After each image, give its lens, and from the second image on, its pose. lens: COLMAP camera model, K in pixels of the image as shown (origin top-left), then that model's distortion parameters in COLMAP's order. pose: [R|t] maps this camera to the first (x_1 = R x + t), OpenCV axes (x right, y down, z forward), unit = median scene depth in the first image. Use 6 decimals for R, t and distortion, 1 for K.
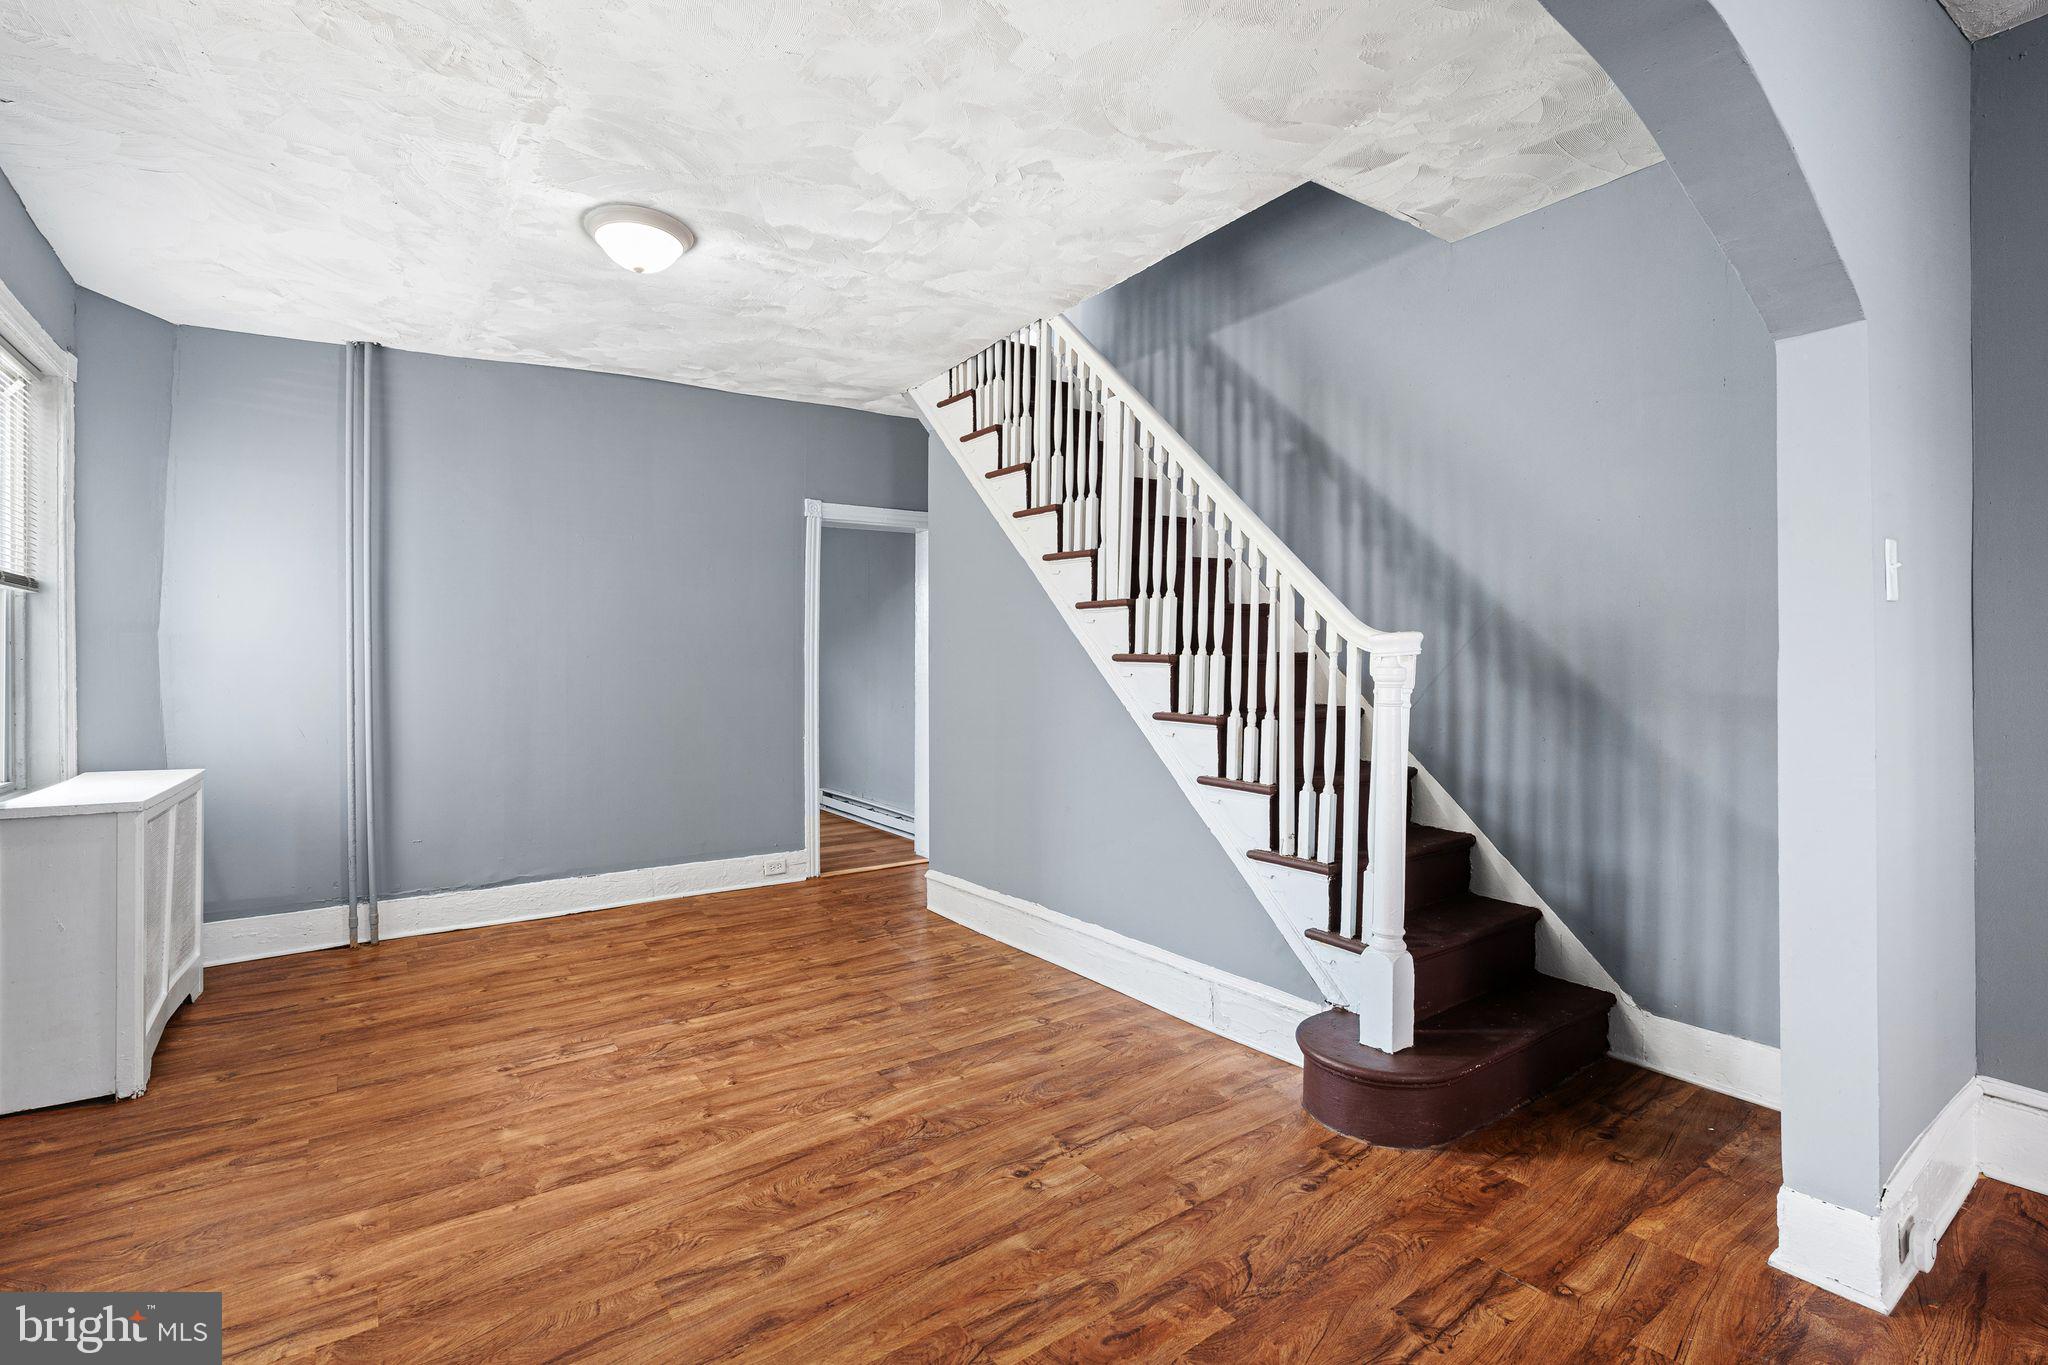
lens RADIAL K [[921.5, 0, 1012.9], [0, 921.5, 666.3], [0, 0, 1]] dist [-0.003459, 0.001540]
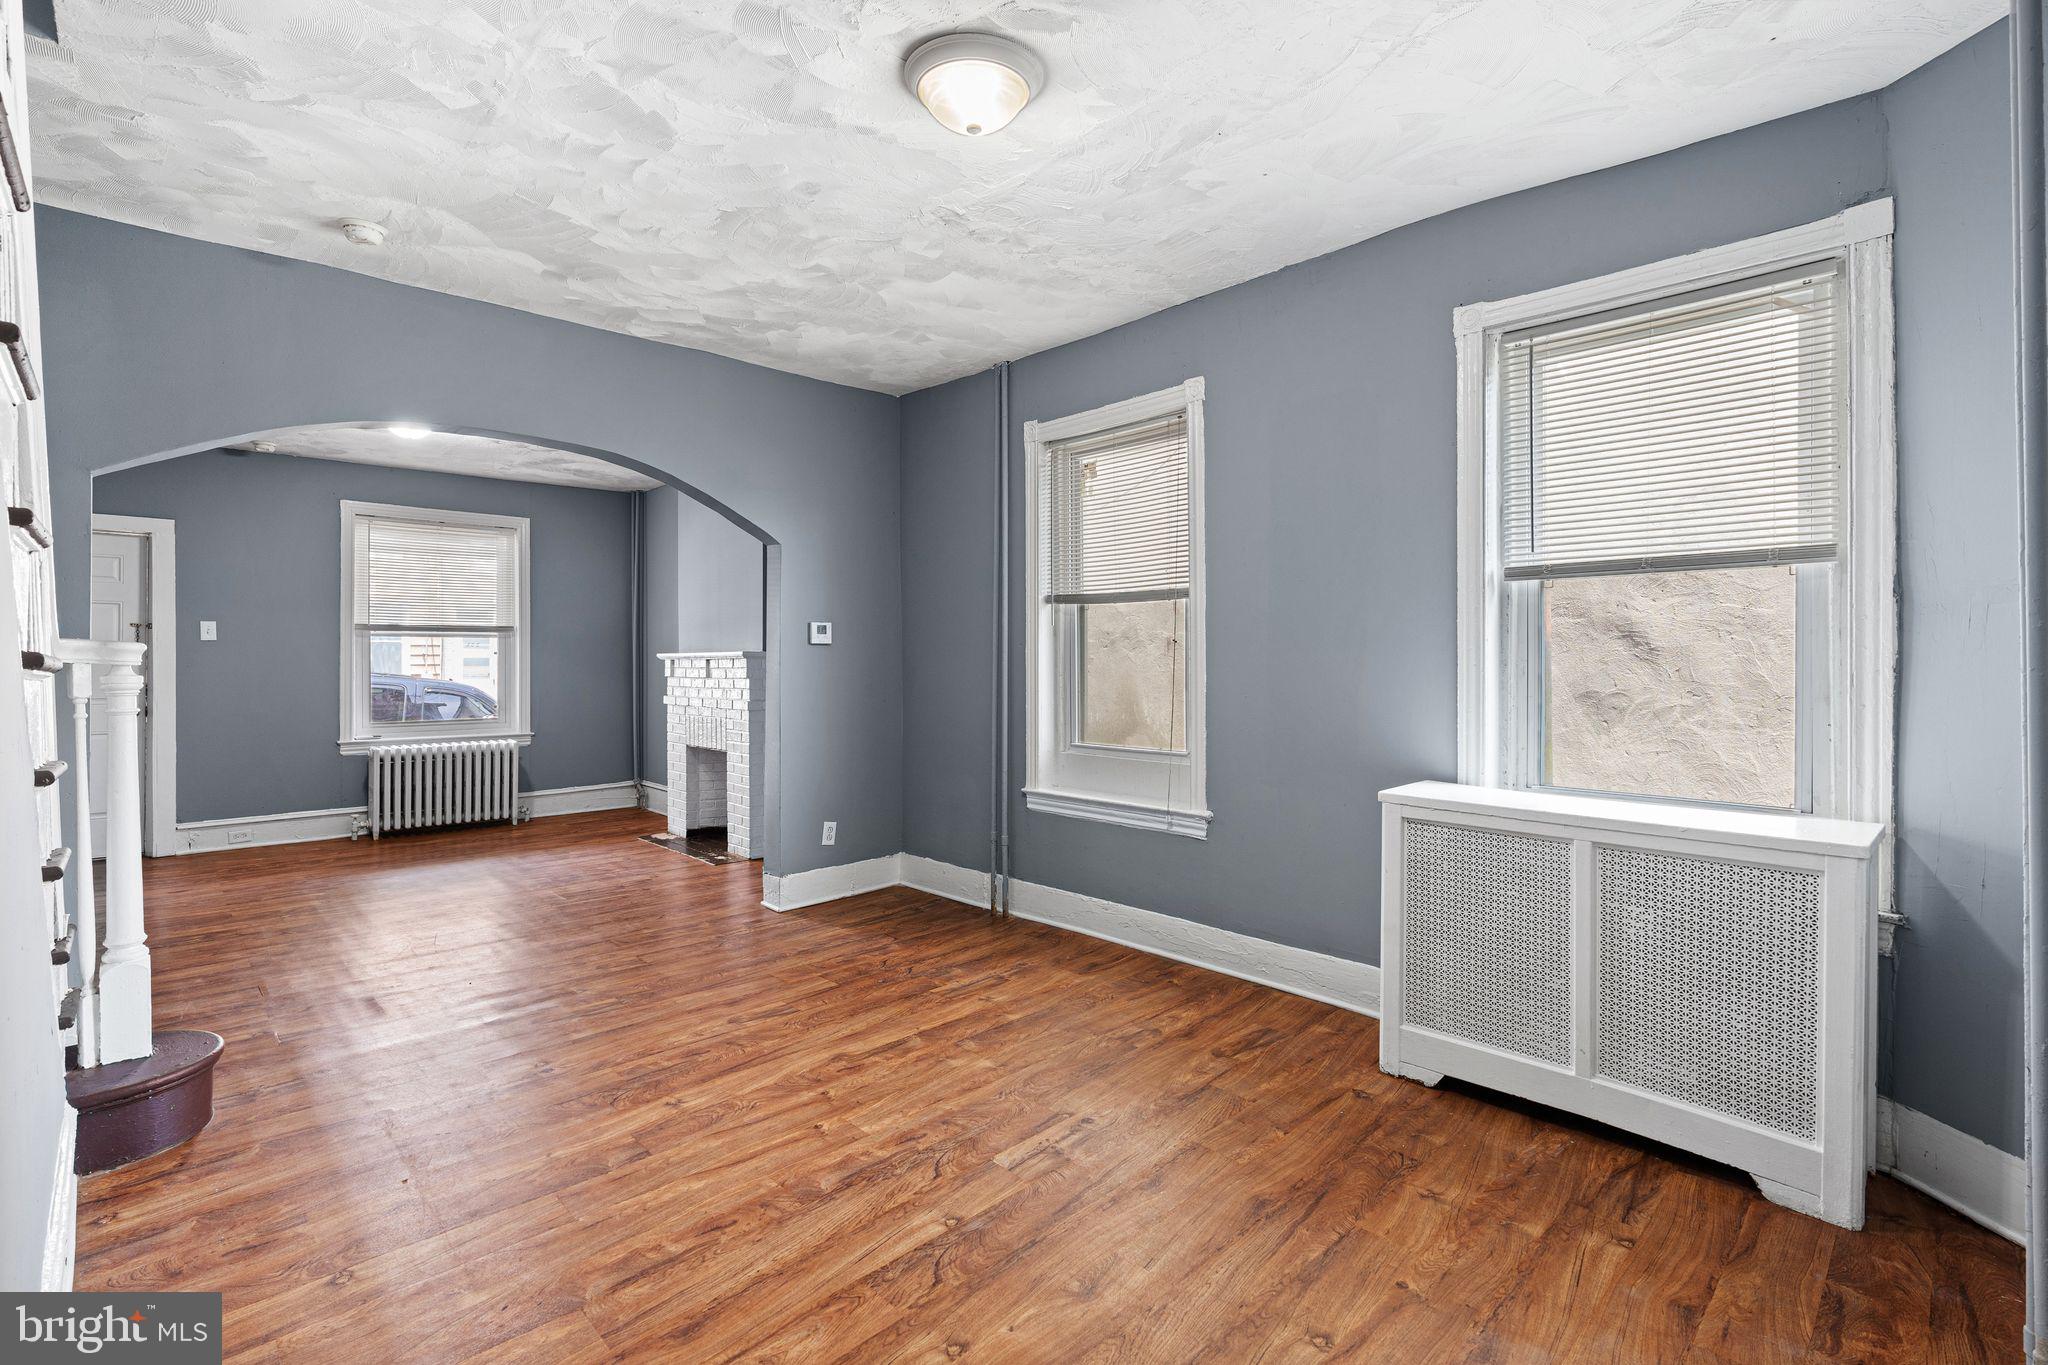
lens RADIAL K [[921.5, 0, 1003.0], [0, 921.5, 670.5], [0, 0, 1]] dist [-0.003459, 0.001540]
pose [[-0.989299, 0.008809, -0.145638, -0.373213], [0.007265, 0.999912, 0.011129, -0.008793], [0.145723, 0.009952, -0.989275, 2.016343]]
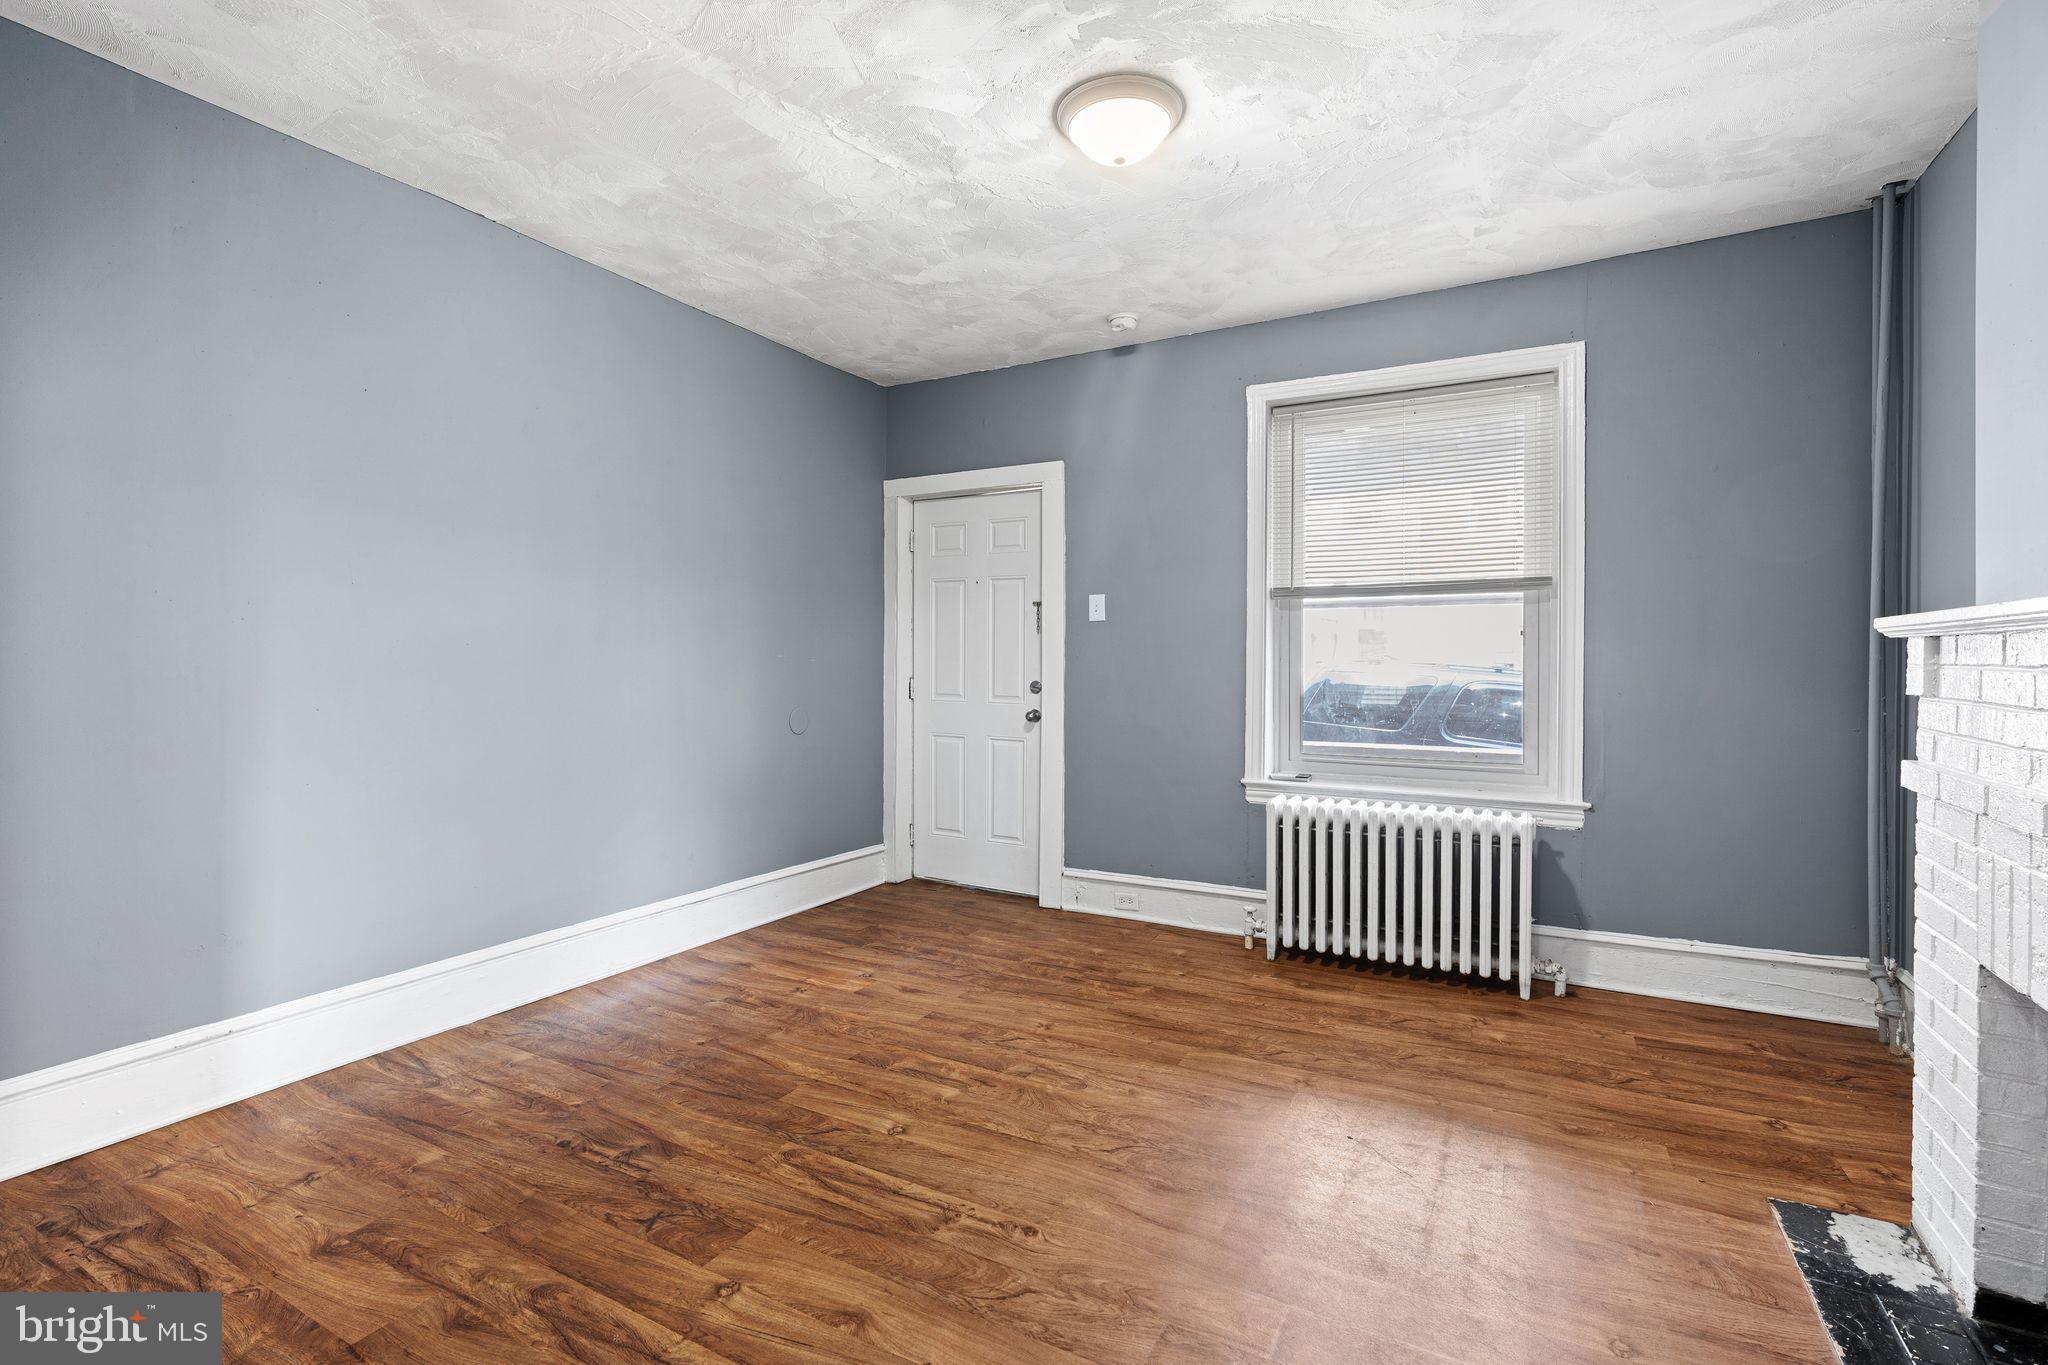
lens RADIAL K [[921.5, 0, 1013.2], [0, 921.5, 671.5], [0, 0, 1]] dist [-0.003459, 0.001540]
pose [[-0.443782, -0.007614, 0.896102, -0.157551], [0.002266, 0.999951, 0.009618, 0.002064], [-0.896132, 0.006299, -0.443744, 0.267818]]
